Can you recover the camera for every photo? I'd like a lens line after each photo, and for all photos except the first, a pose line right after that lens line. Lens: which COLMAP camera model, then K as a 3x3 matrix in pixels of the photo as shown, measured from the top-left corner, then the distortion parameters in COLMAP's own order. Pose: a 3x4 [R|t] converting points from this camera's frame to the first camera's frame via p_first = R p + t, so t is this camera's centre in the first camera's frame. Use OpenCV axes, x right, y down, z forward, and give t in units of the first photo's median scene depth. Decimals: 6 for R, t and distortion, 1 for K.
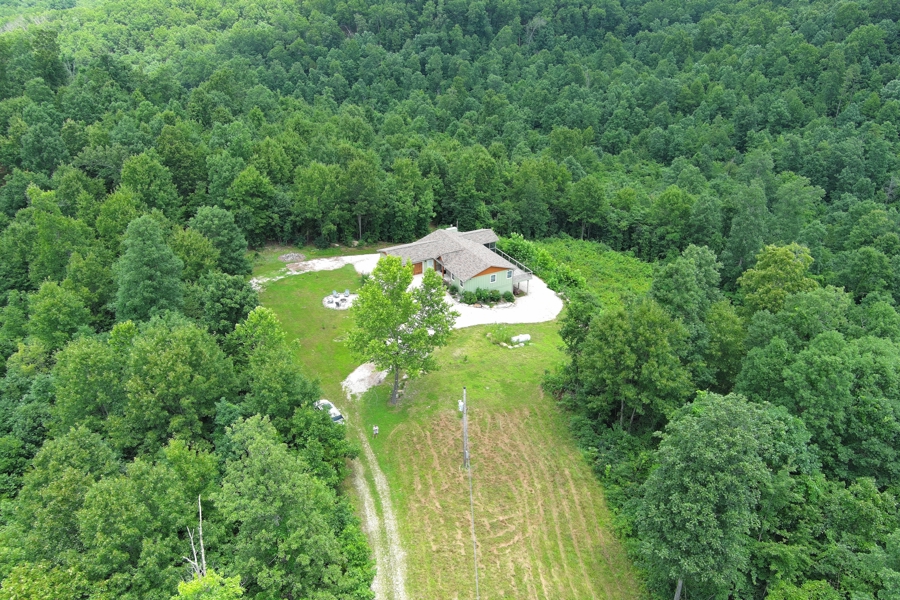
lens RADIAL K [[694.3, 0, 451.1], [0, 694.3, 304.2], [0, 0, 1]] dist [0.047348, -0.079581]
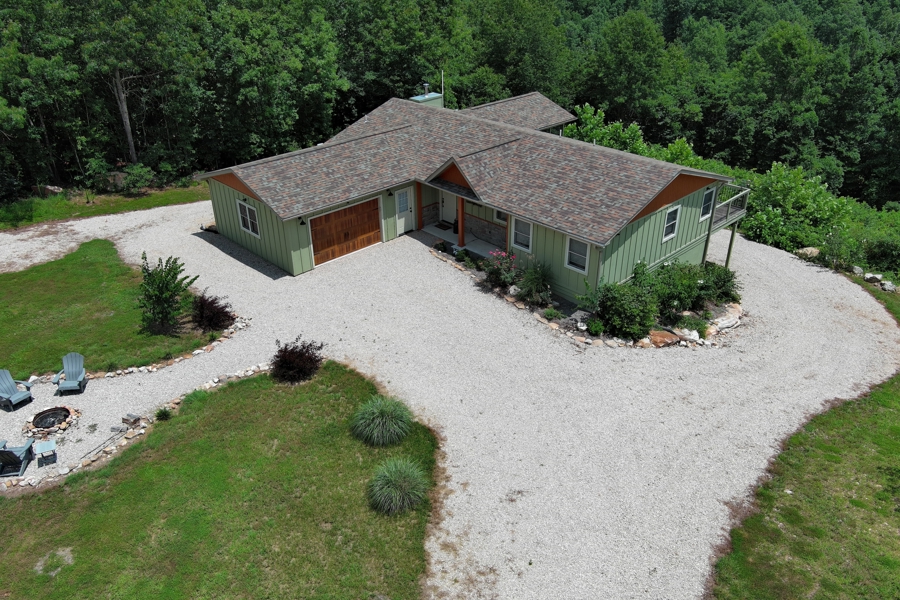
lens RADIAL K [[695.0, 0, 451.0], [0, 695.0, 299.7], [0, 0, 1]] dist [0.040557, -0.060513]
pose [[0.961537, -0.137762, 0.237630, -0.087139], [0.131752, 0.990432, 0.041070, -0.029896], [-0.241014, -0.008182, 0.970487, 0.754222]]
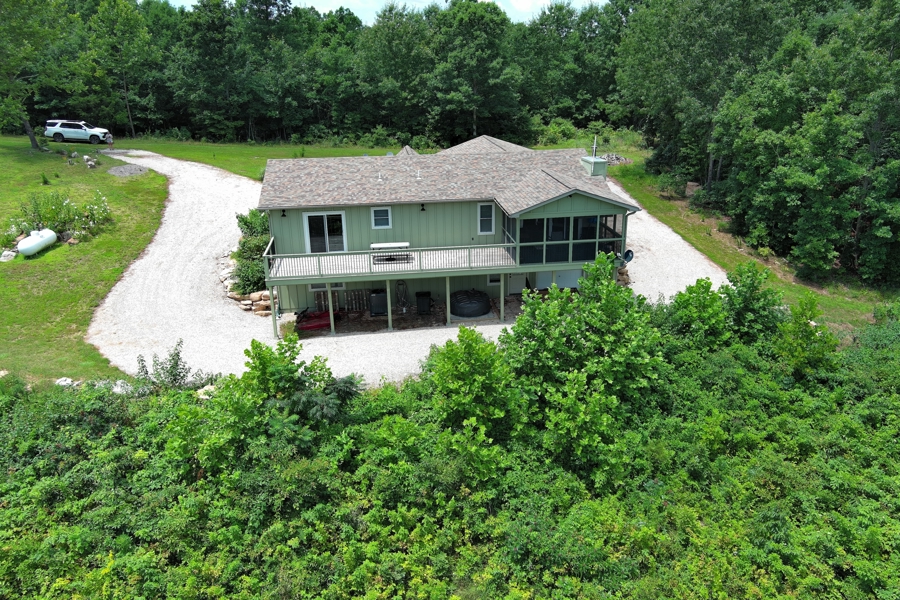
lens RADIAL K [[695.0, 0, 451.0], [0, 695.0, 299.7], [0, 0, 1]] dist [0.040557, -0.060513]
pose [[-0.364252, 0.316536, -0.875857, 0.343389], [-0.412618, 0.788271, 0.456482, -0.192713], [0.834905, 0.527669, -0.156520, 1.138695]]
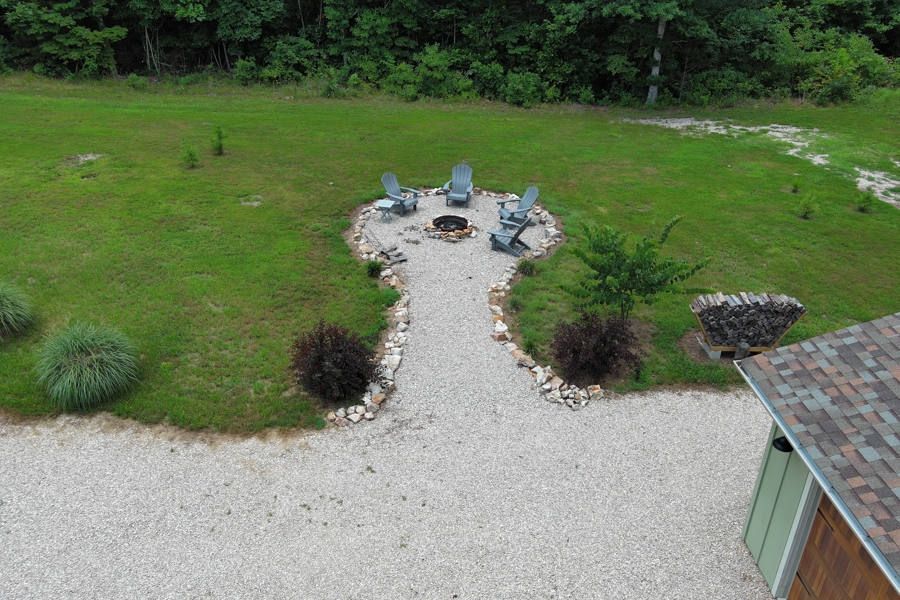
lens RADIAL K [[694.7, 0, 449.4], [0, 694.7, 301.9], [0, 0, 1]] dist [0.020686, -0.012458]
pose [[-0.433206, 0.445967, -0.783228, -0.005517], [-0.409840, 0.676491, 0.611875, -0.096974], [0.802723, 0.586066, -0.110285, 0.985766]]
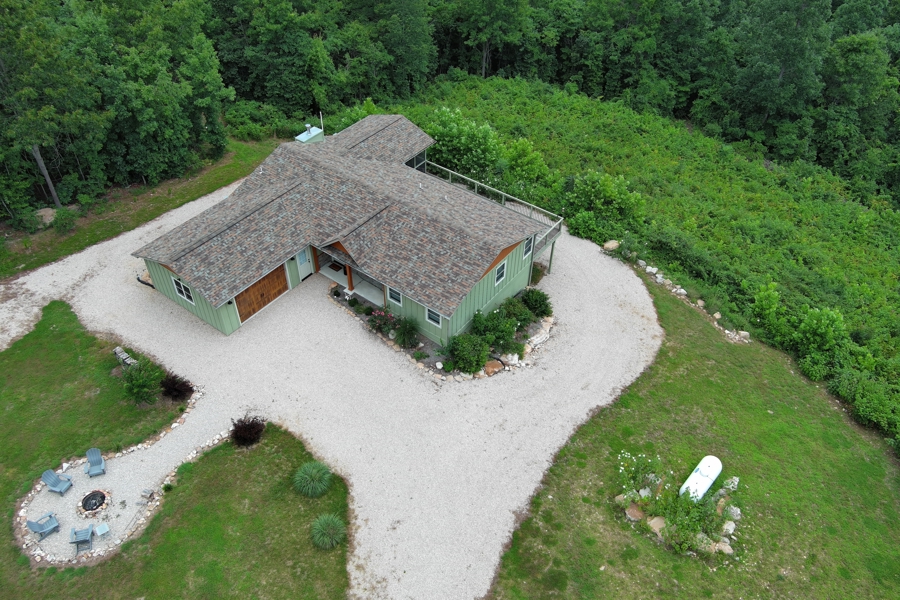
lens RADIAL K [[695.0, 0, 451.0], [0, 695.0, 299.7], [0, 0, 1]] dist [0.040557, -0.060513]
pose [[0.906049, -0.277496, 0.319486, -0.085532], [0.178007, 0.934858, 0.307170, -0.141624], [-0.383912, -0.221441, 0.896424, 0.667474]]
